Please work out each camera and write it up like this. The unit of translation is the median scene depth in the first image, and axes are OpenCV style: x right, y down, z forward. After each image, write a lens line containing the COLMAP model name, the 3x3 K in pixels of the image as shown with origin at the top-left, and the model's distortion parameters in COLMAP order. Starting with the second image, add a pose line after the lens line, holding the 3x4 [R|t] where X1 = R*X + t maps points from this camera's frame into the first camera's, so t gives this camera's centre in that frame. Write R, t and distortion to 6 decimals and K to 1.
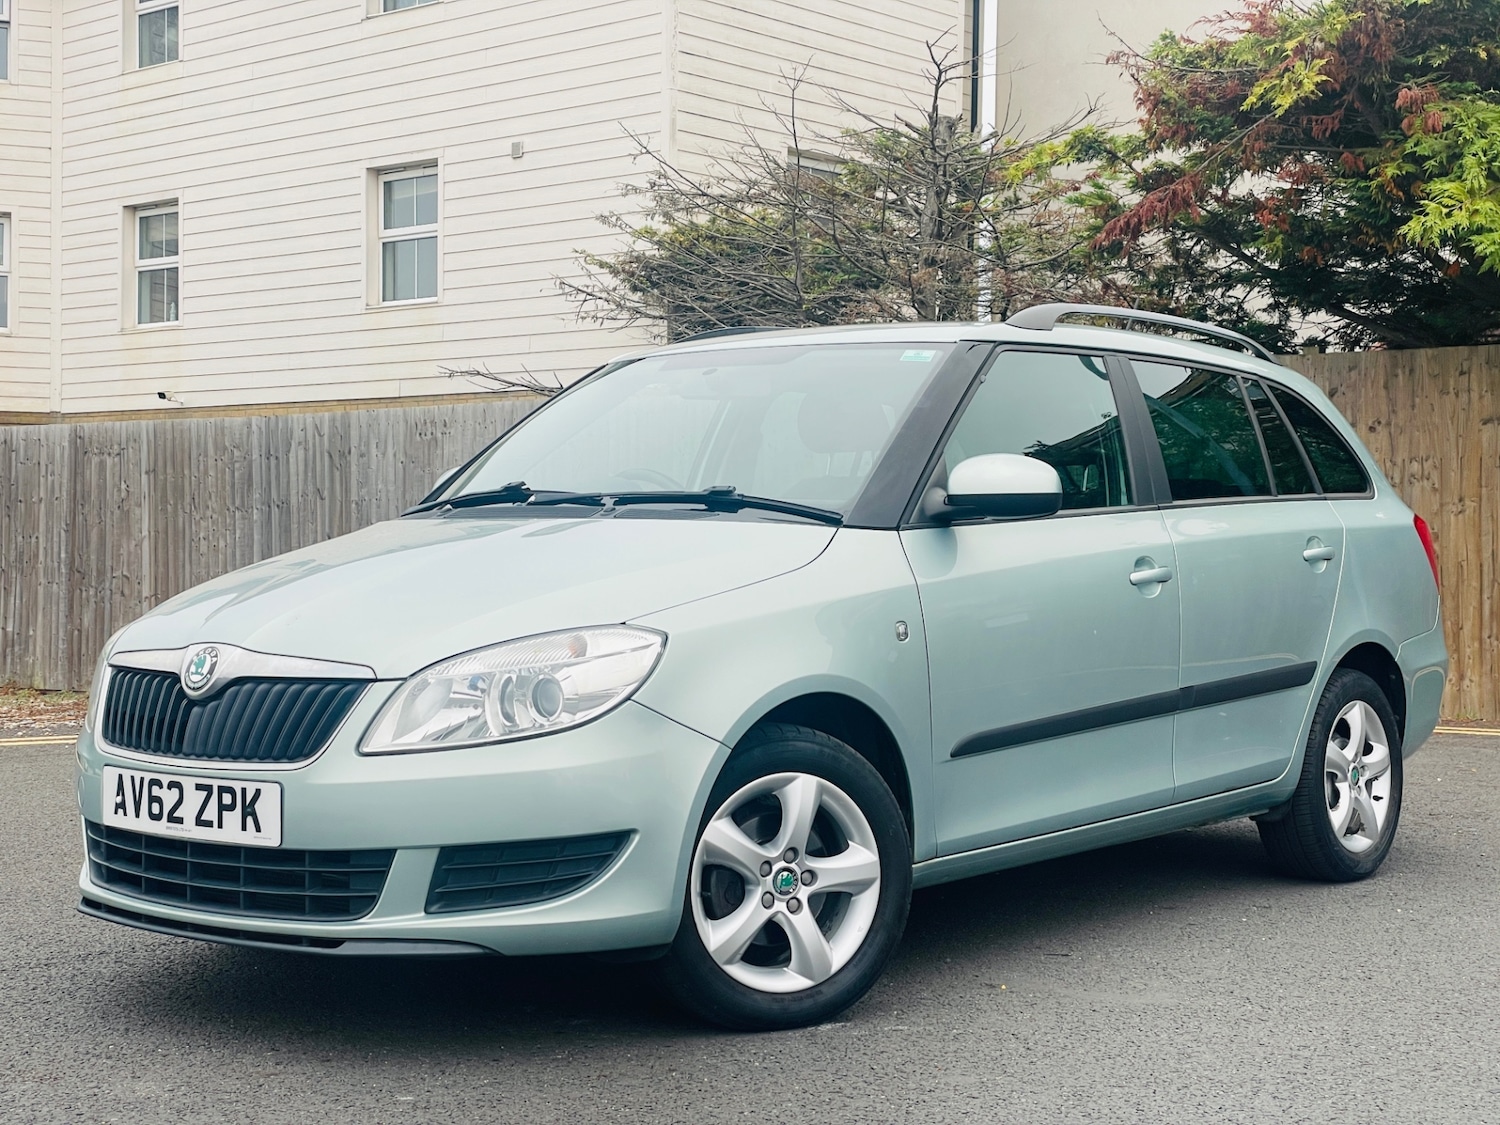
lens RADIAL K [[2264.6, 0, 725.4], [0, 2264.6, 496.7], [0, 0, 1]] dist [0.021536, -0.043783]
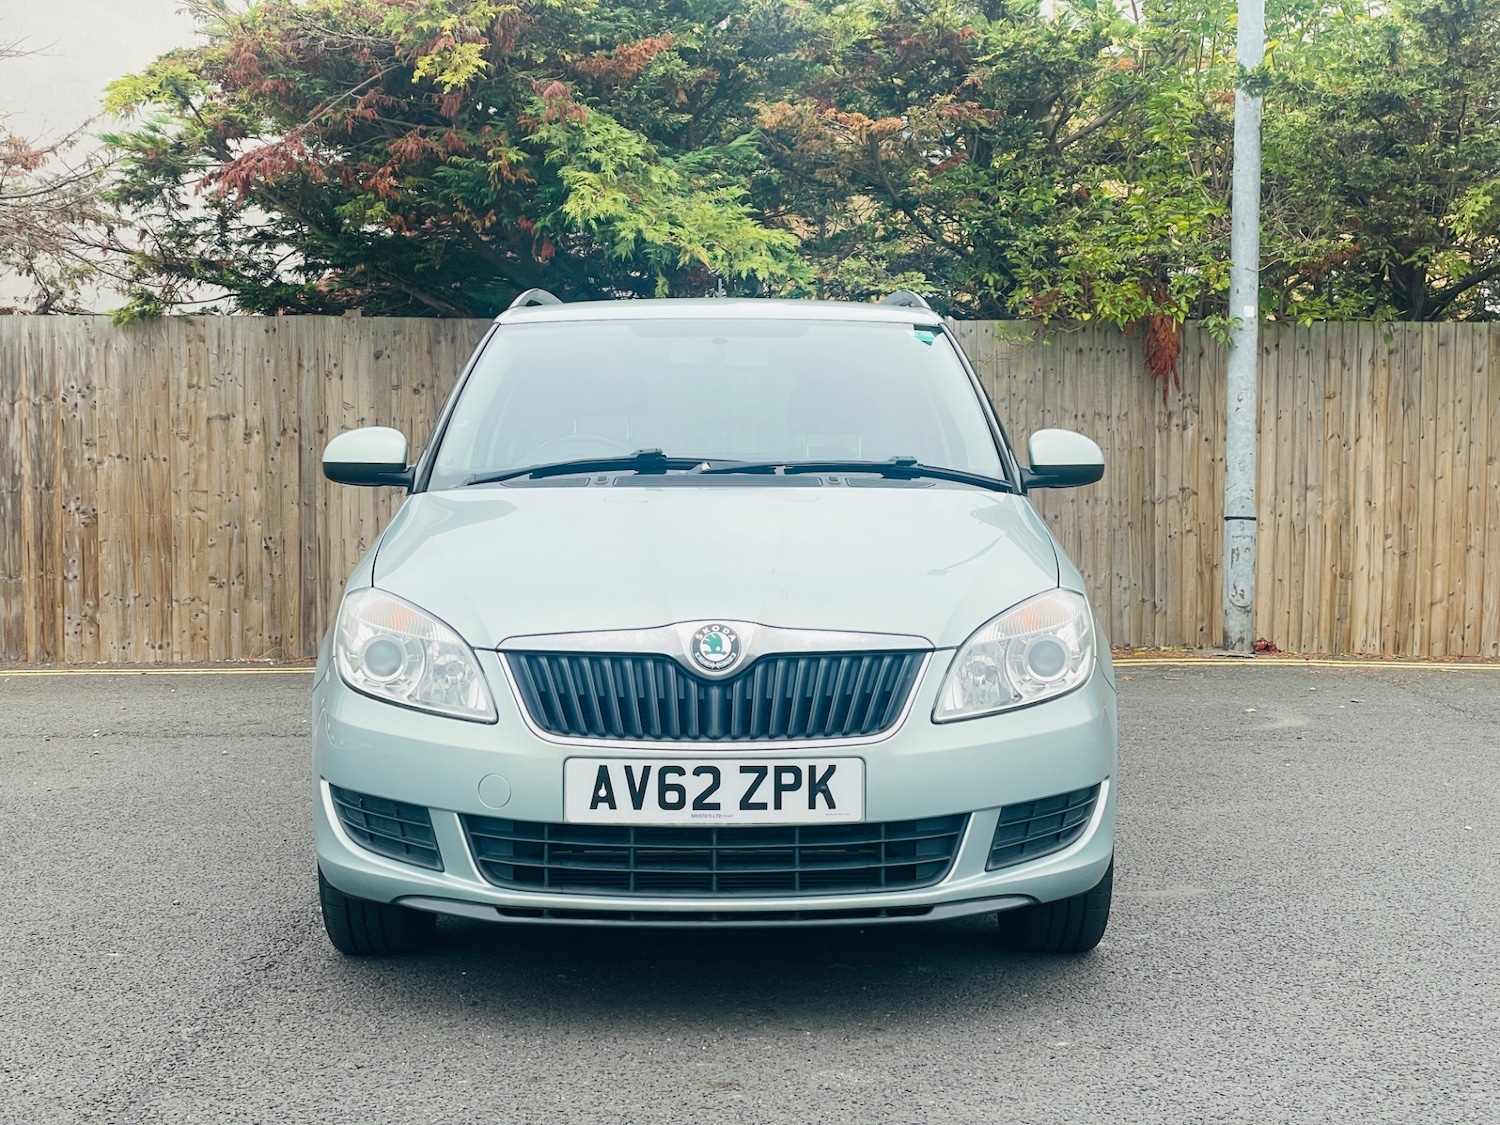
lens RADIAL K [[2213.6, 0, 732.4], [0, 2213.6, 565.4], [0, 0, 1]] dist [0.142673, 0.053675]
pose [[0.766672, -0.021726, 0.641671, -0.668264], [-0.013334, 0.998673, 0.049744, -0.004209], [-0.641900, -0.046694, 0.765365, 0.228828]]
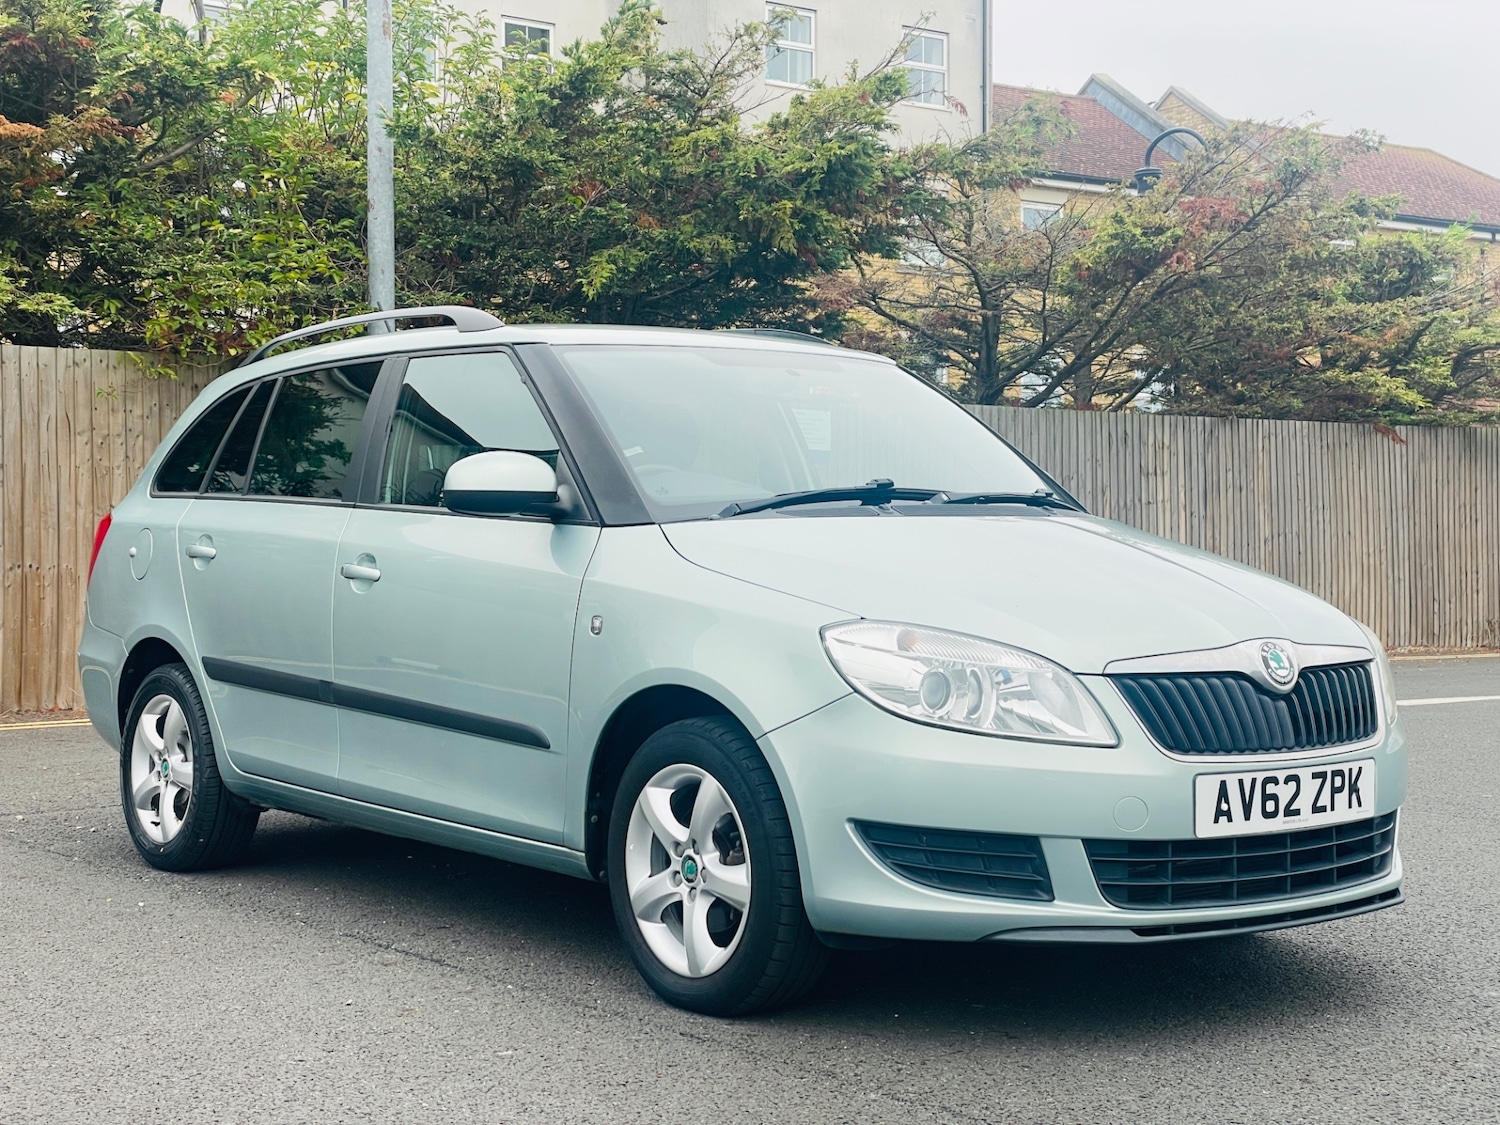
lens RADIAL K [[2261.8, 0, 747.9], [0, 2261.8, 523.1], [0, 0, 1]] dist [0.142918, -0.570434]
pose [[0.219687, 0.005357, 0.975556, -1.041524], [-0.018038, 0.999836, -0.001429, 0.014876], [-0.975404, -0.017283, 0.219748, 0.817584]]
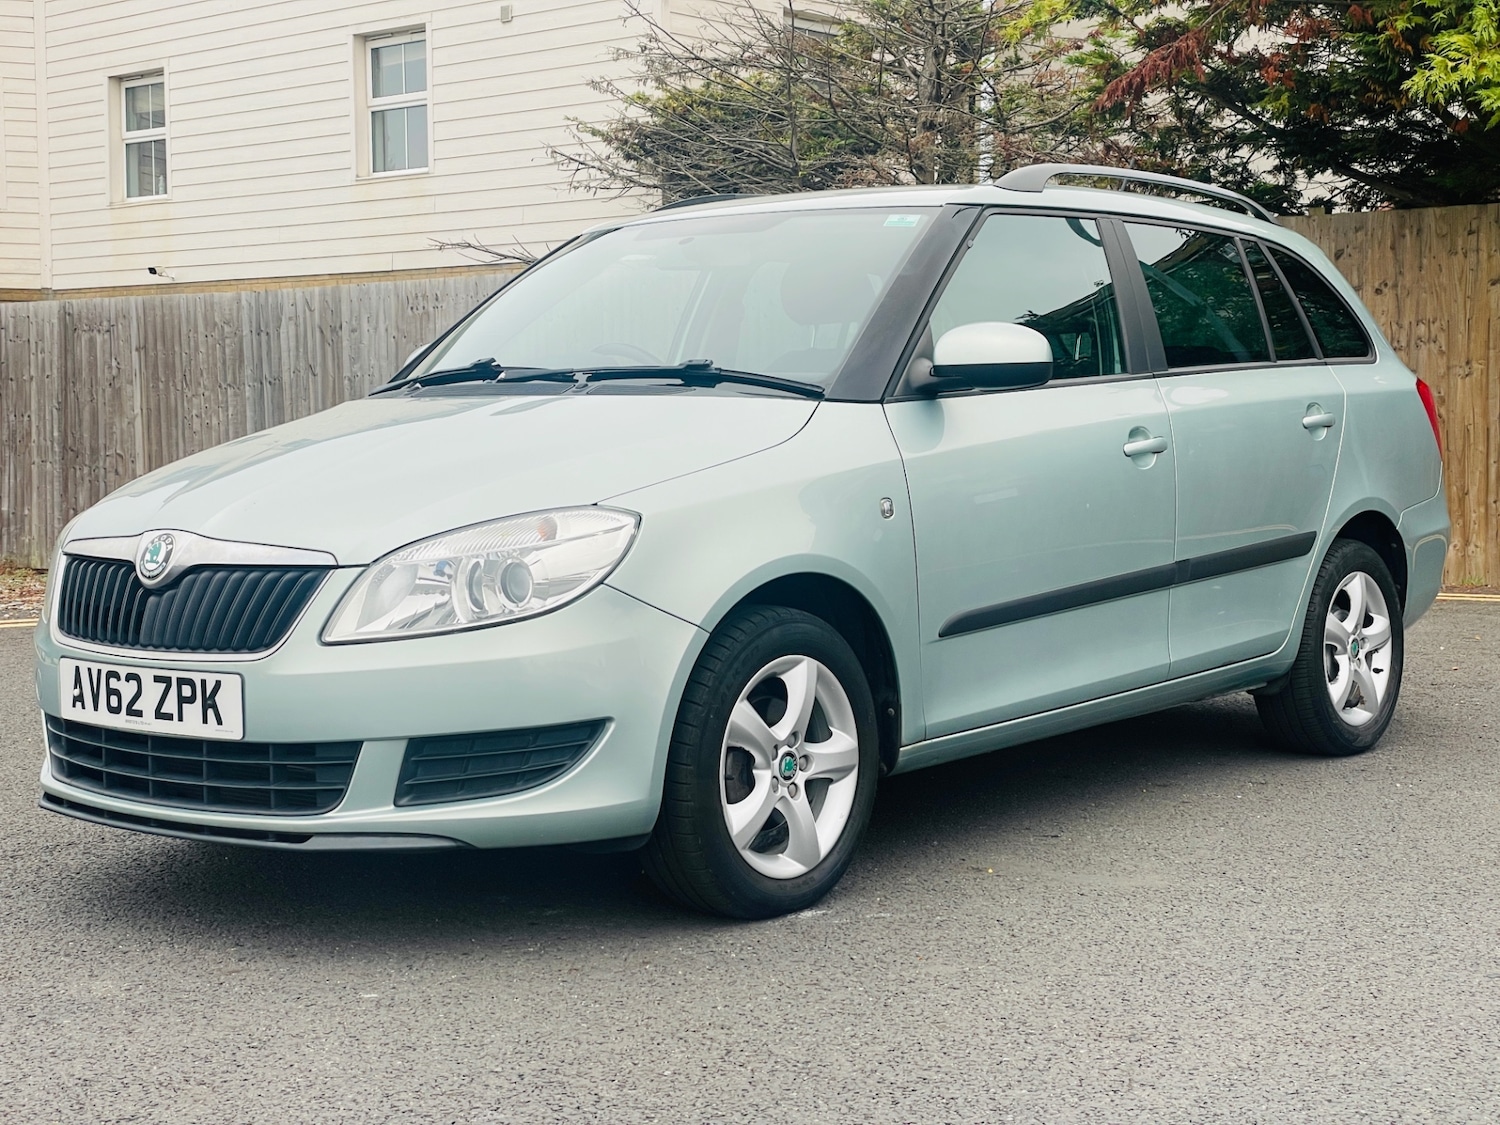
lens RADIAL K [[2261.8, 0, 747.9], [0, 2261.8, 523.1], [0, 0, 1]] dist [0.142918, -0.570434]
pose [[0.999903, -0.012136, 0.006868, 0.010720], [0.011636, 0.997577, 0.068591, -0.001462], [-0.007684, -0.068505, 0.997621, 0.027387]]
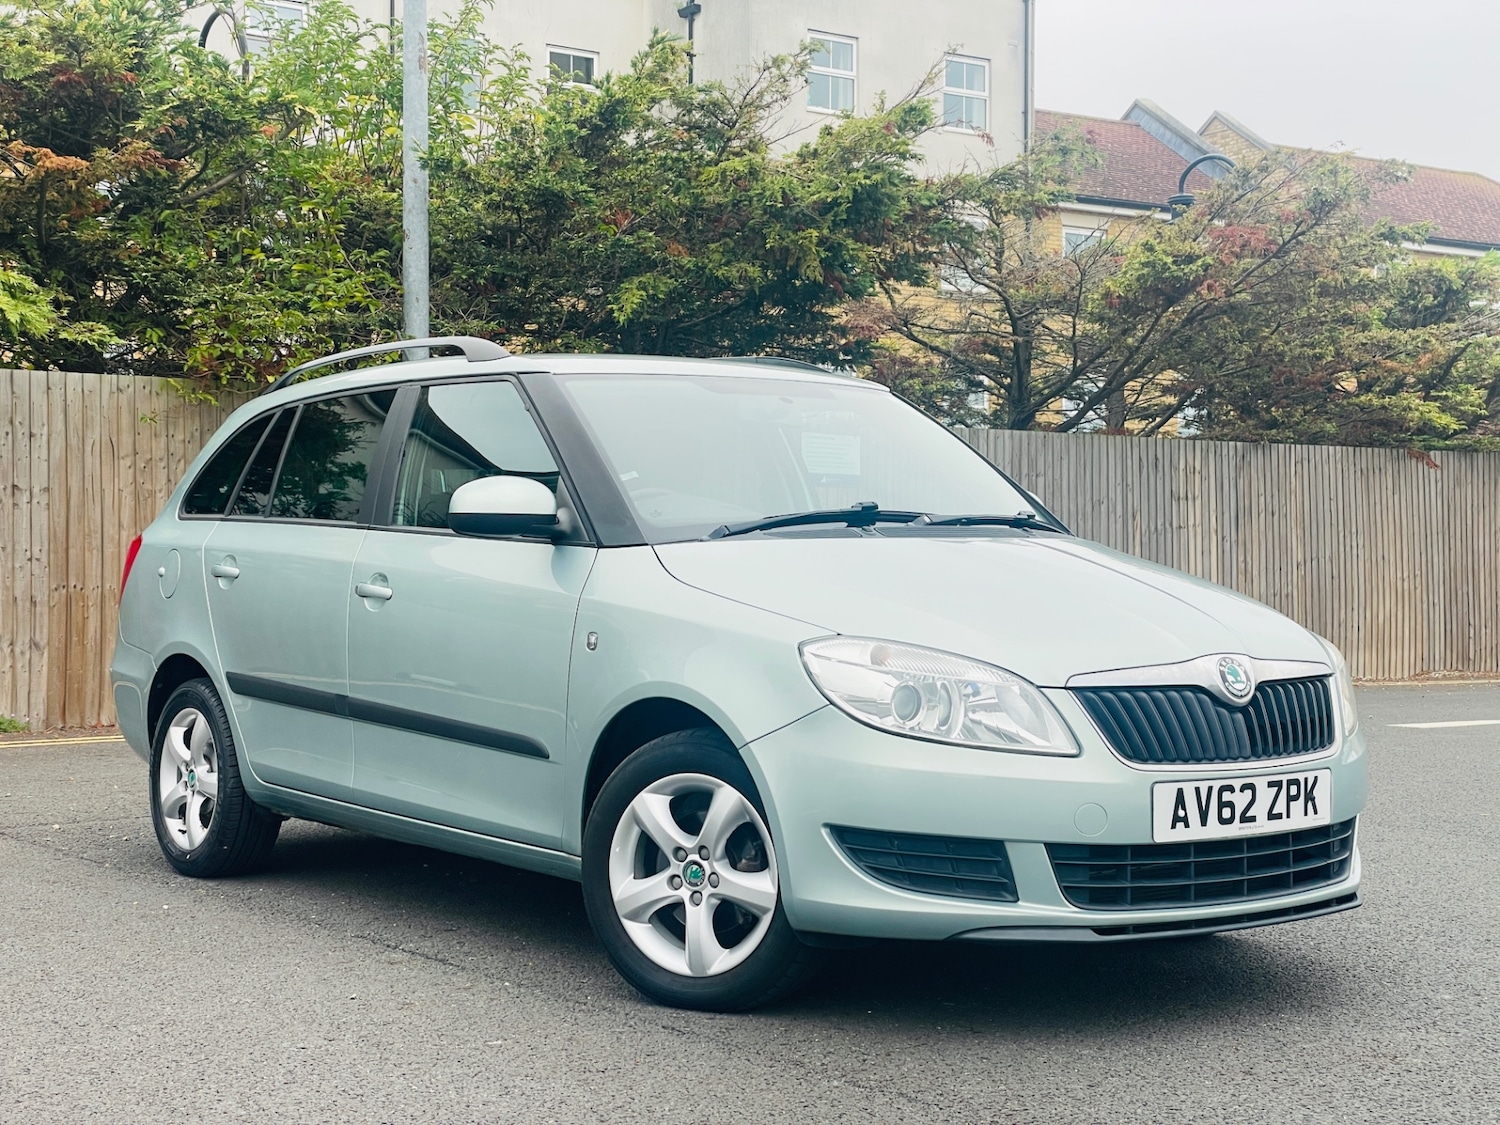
lens RADIAL K [[2269.5, 0, 750.3], [0, 2269.5, 529.3], [0, 0, 1]] dist [0.040381, -0.043505]
pose [[0.239356, 0.013460, 0.970839, -1.080615], [-0.019225, 0.999774, -0.009121, 0.016102], [-0.970741, -0.016481, 0.239561, 0.783195]]
